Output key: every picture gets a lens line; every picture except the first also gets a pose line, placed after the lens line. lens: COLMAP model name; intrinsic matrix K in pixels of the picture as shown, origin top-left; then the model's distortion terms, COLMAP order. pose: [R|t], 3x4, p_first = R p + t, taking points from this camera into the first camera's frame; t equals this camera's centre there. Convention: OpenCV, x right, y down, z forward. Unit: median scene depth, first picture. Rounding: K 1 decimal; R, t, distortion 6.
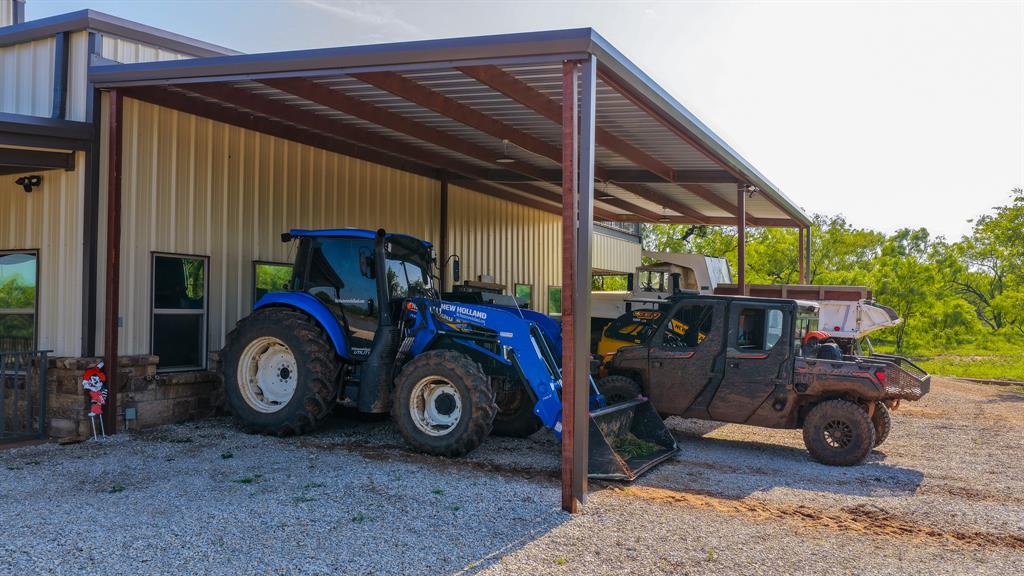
lens RADIAL K [[846.6, 0, 512.0], [0, 846.6, 288.0], [0, 0, 1]] dist [0.004451, 0.003474]
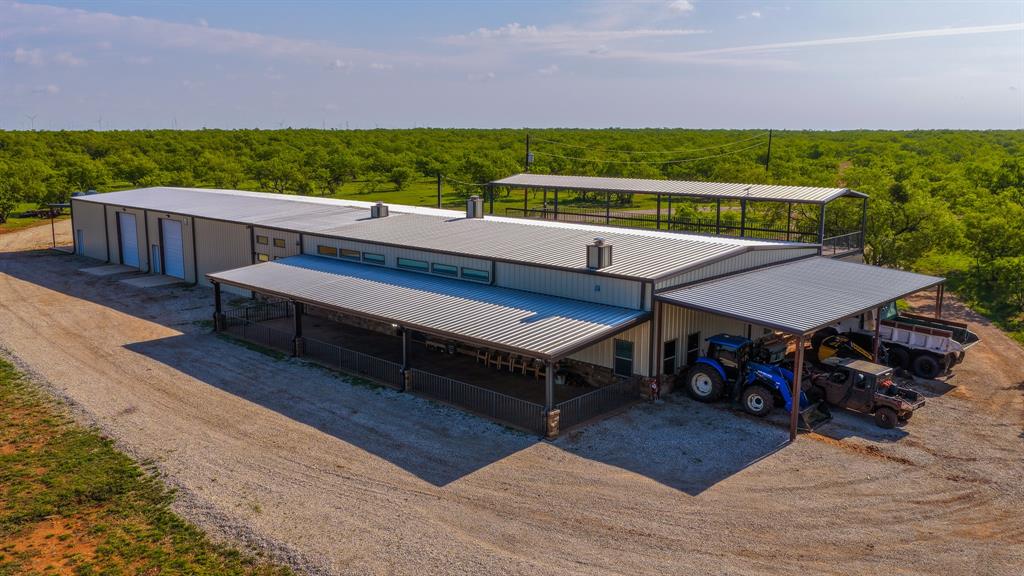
lens RADIAL K [[846.6, 0, 512.0], [0, 846.6, 288.0], [0, 0, 1]] dist [0.004451, 0.003474]
pose [[0.955096, 0.052199, -0.291662, -0.052539], [0.009172, 0.978679, 0.205189, -0.999598], [0.296154, -0.198651, 0.934254, -2.353905]]
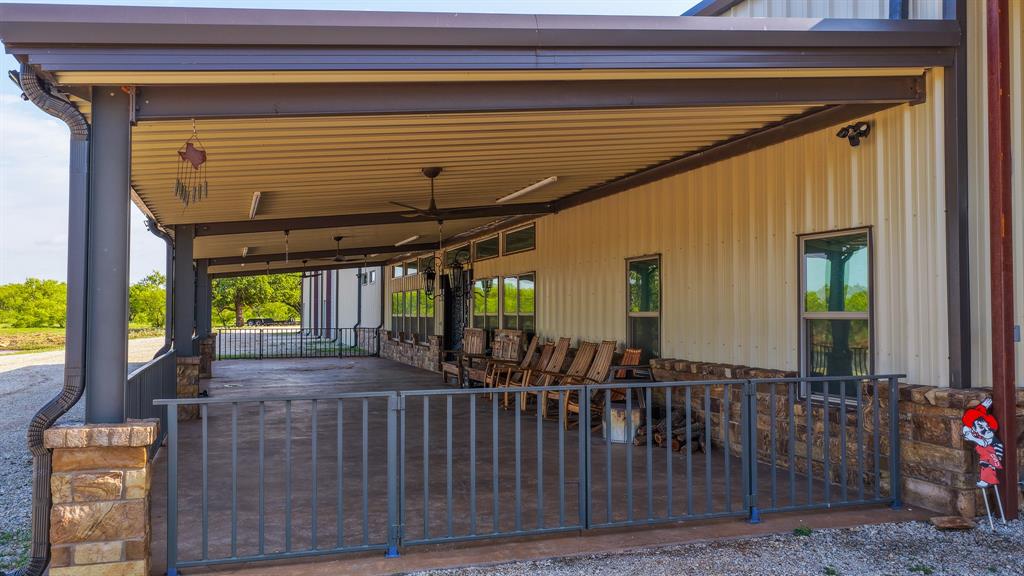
lens RADIAL K [[846.6, 0, 512.0], [0, 846.6, 288.0], [0, 0, 1]] dist [0.004451, 0.003474]
pose [[0.697801, -0.024463, -0.715874, -0.280979], [0.027197, 0.999601, -0.007648, 0.002185], [0.715776, -0.014133, 0.698187, 0.318202]]
